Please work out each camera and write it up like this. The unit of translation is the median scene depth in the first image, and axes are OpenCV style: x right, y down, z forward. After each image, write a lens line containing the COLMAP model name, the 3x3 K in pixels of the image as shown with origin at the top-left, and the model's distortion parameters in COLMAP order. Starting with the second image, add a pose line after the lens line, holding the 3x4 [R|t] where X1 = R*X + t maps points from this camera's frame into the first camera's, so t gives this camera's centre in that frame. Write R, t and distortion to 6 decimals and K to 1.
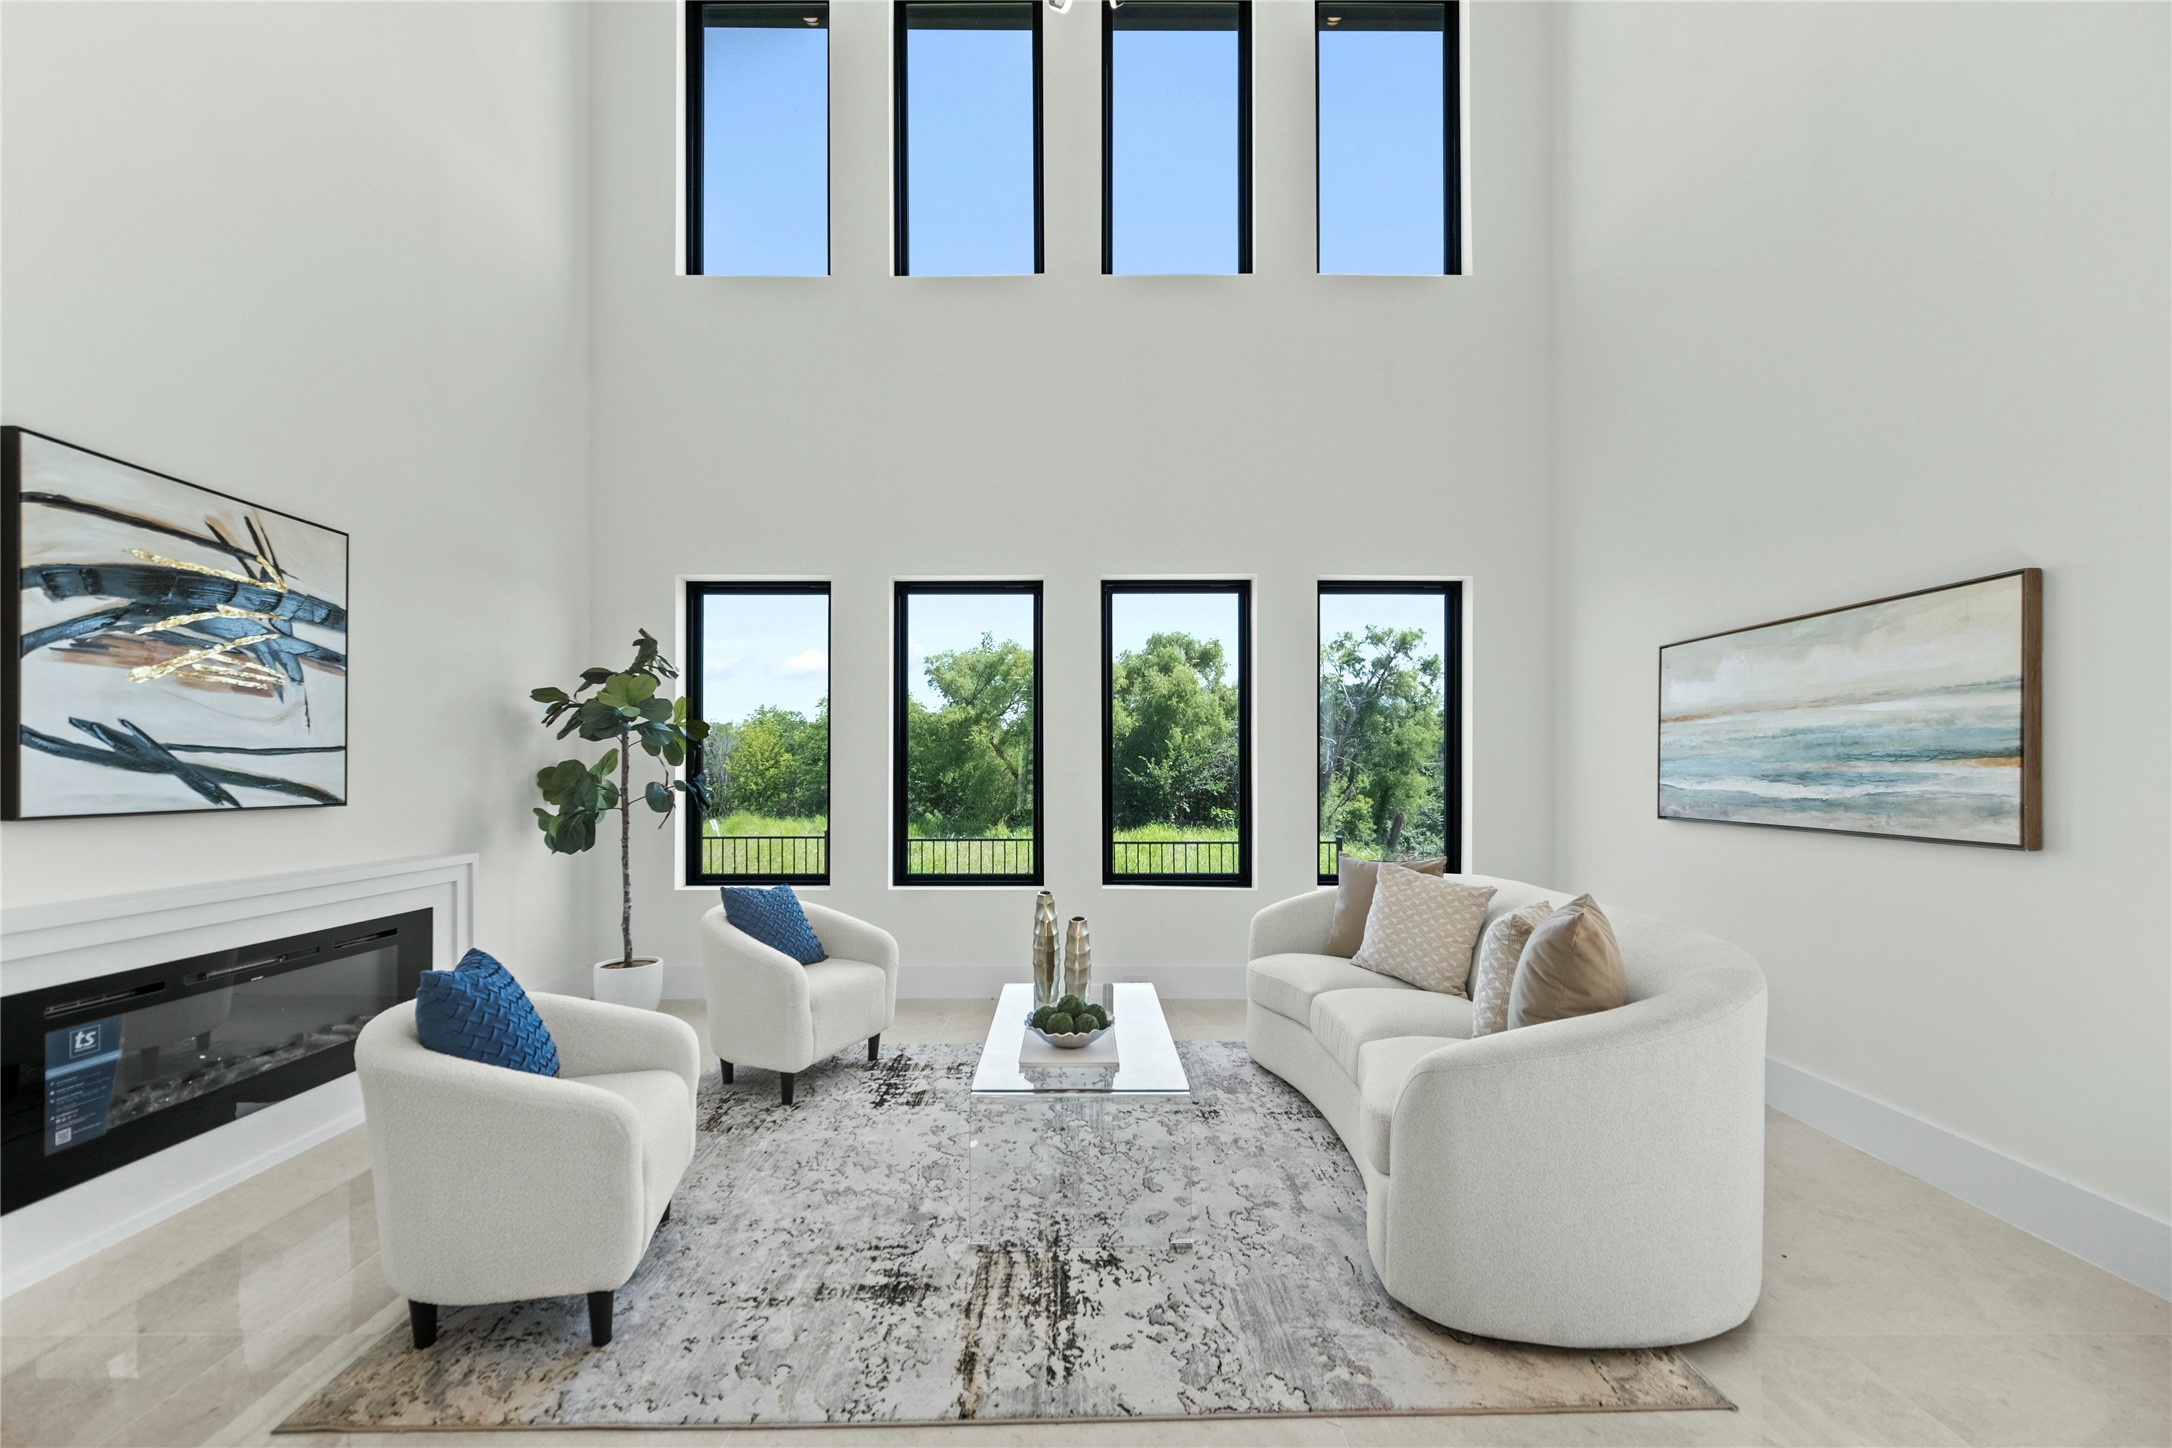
lens RADIAL K [[864.1, 0, 1084.8], [0, 864.1, 770.7], [0, 0, 1]] dist [-0.003135, -0.001107]
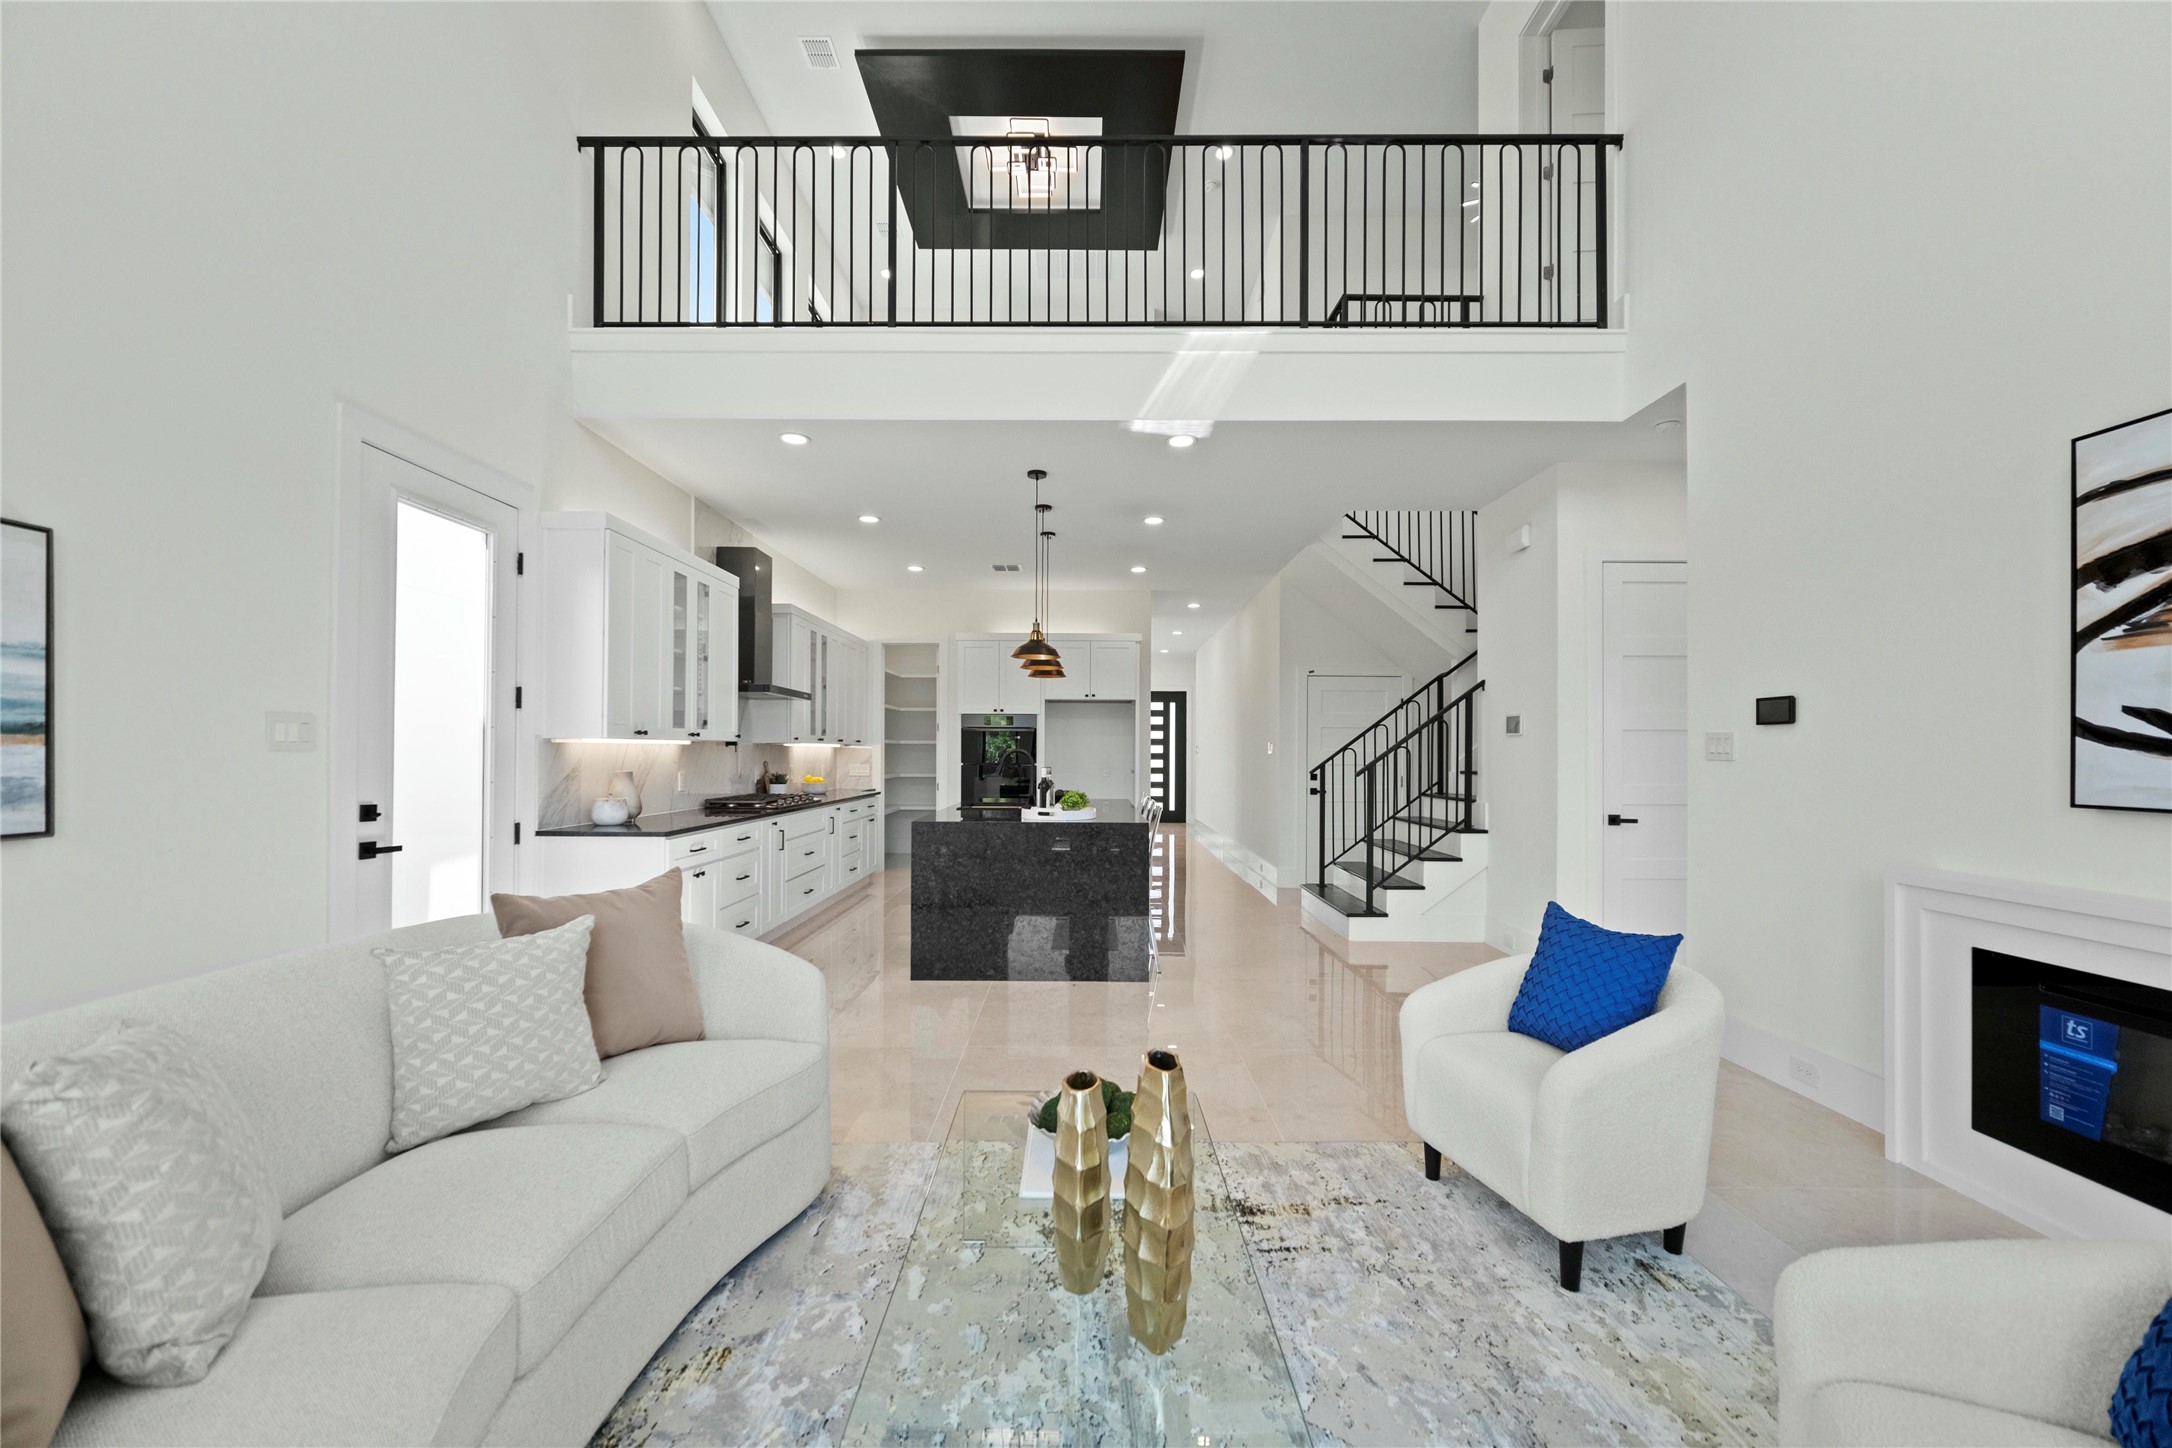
lens RADIAL K [[864.1, 0, 1076.6], [0, 864.1, 745.3], [0, 0, 1]] dist [-0.003135, -0.001107]
pose [[-0.999781, -0.005577, 0.020177, -0.013112], [-0.005698, 0.999966, -0.005950, -0.003260], [-0.020143, -0.006063, -0.999779, 1.254598]]
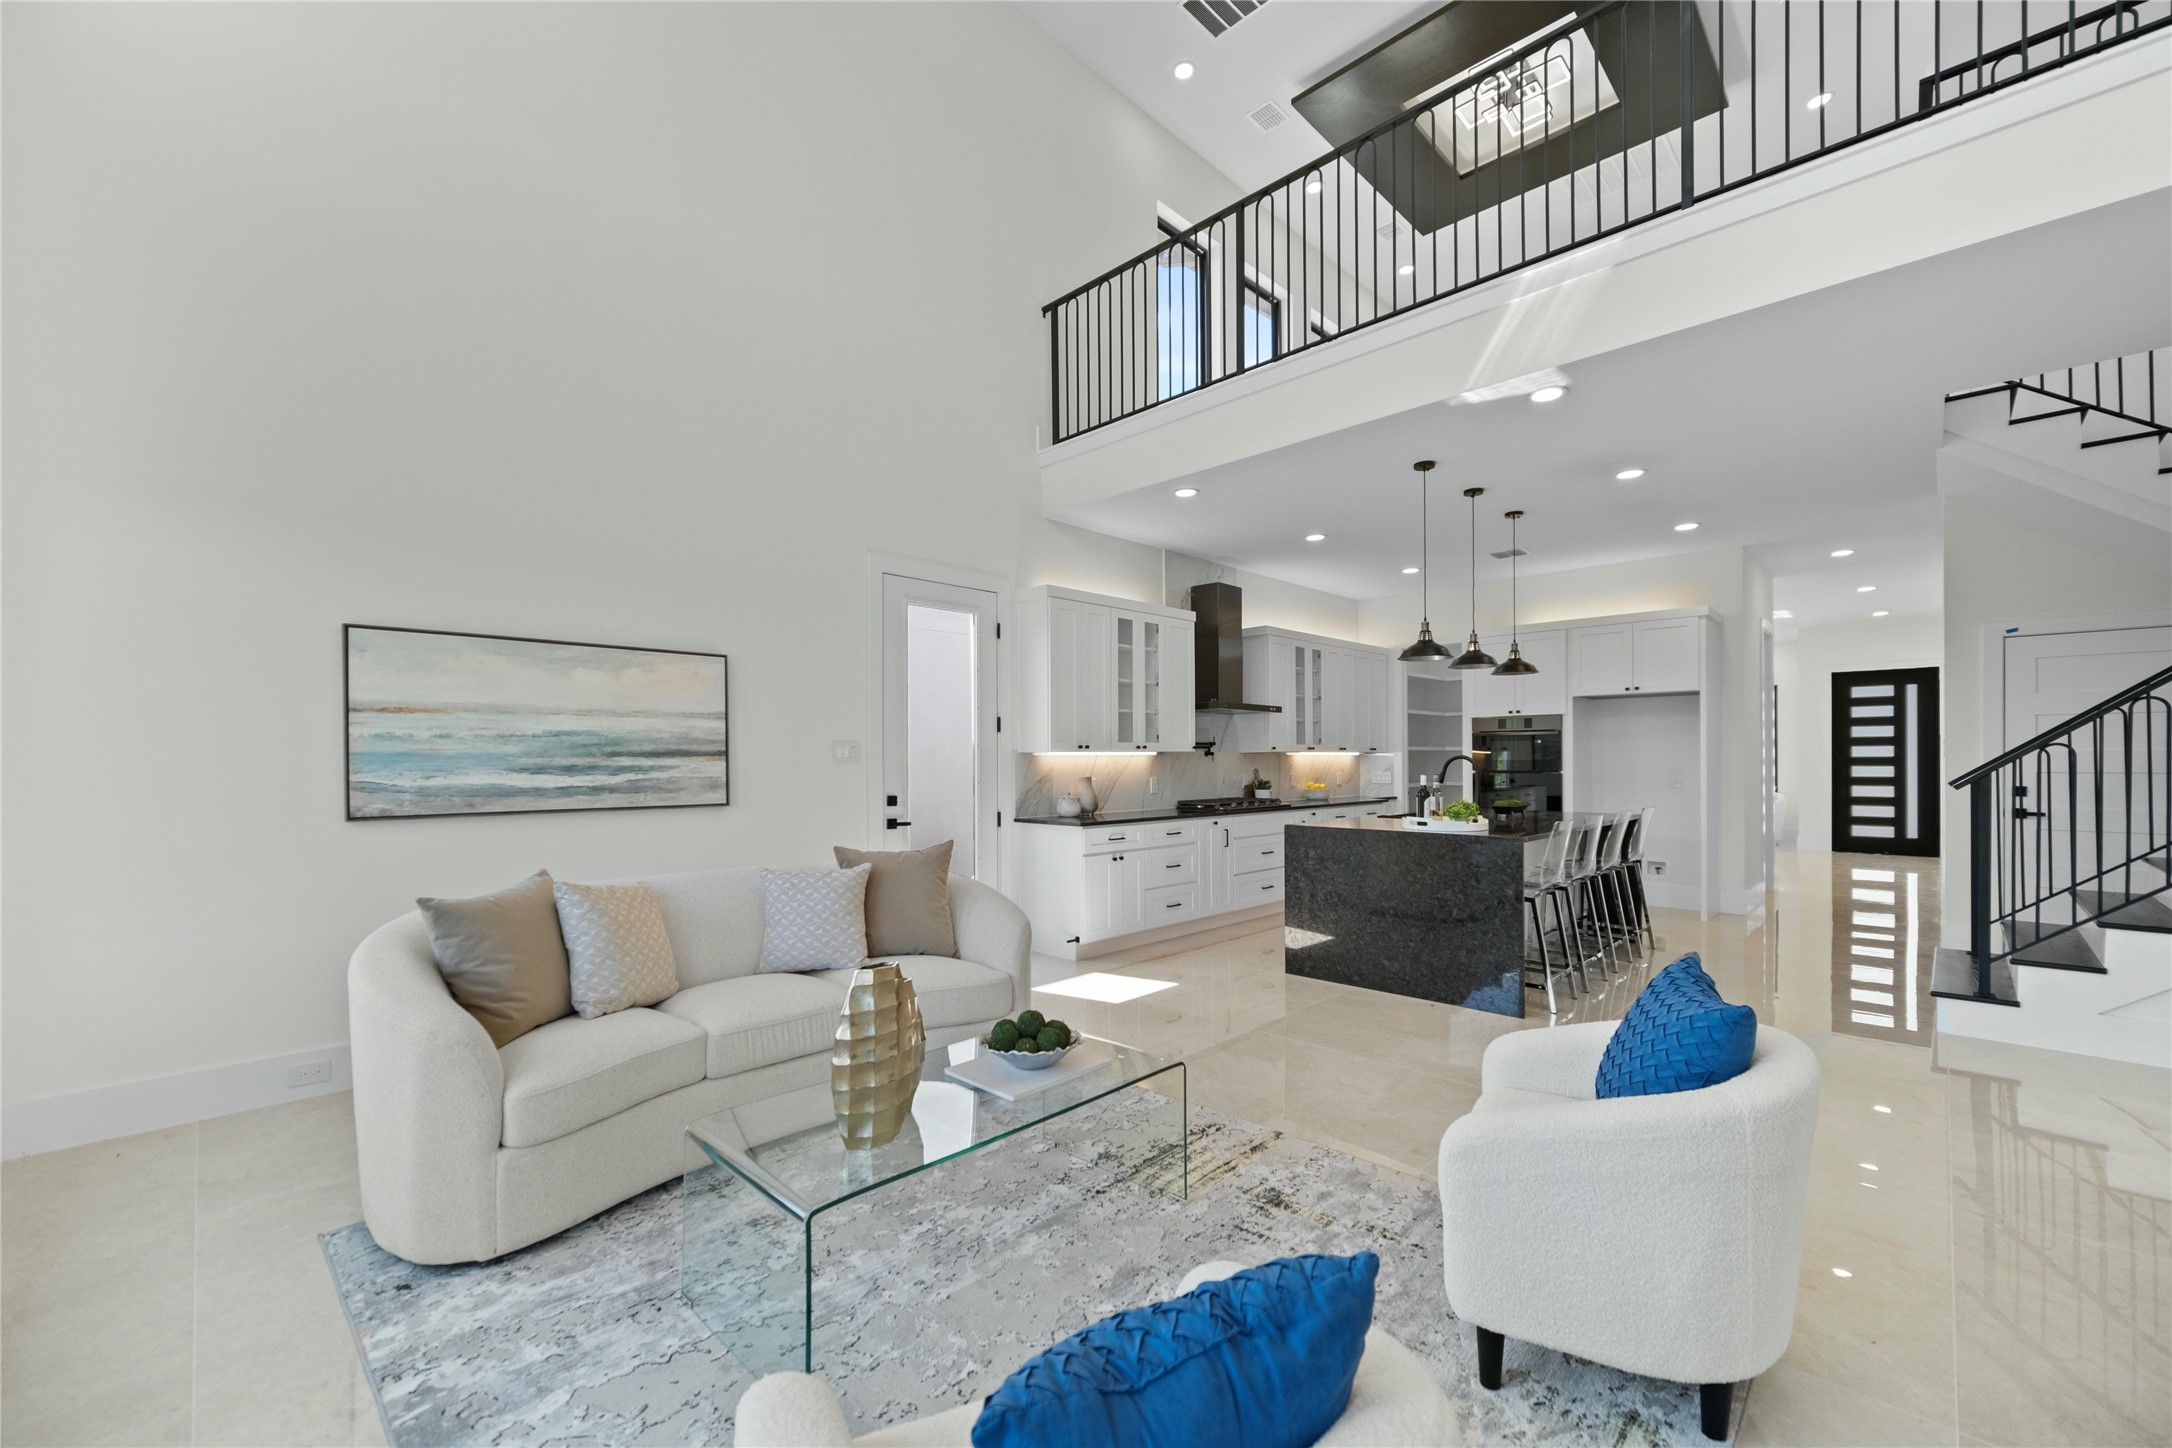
lens RADIAL K [[864.1, 0, 1064.8], [0, 864.1, 764.2], [0, 0, 1]] dist [-0.003135, -0.001107]
pose [[-0.696314, -0.000675, 0.717737, -0.510526], [0.005959, 0.999960, 0.006722, -0.003864], [-0.717713, 0.008958, -0.696282, 1.181885]]
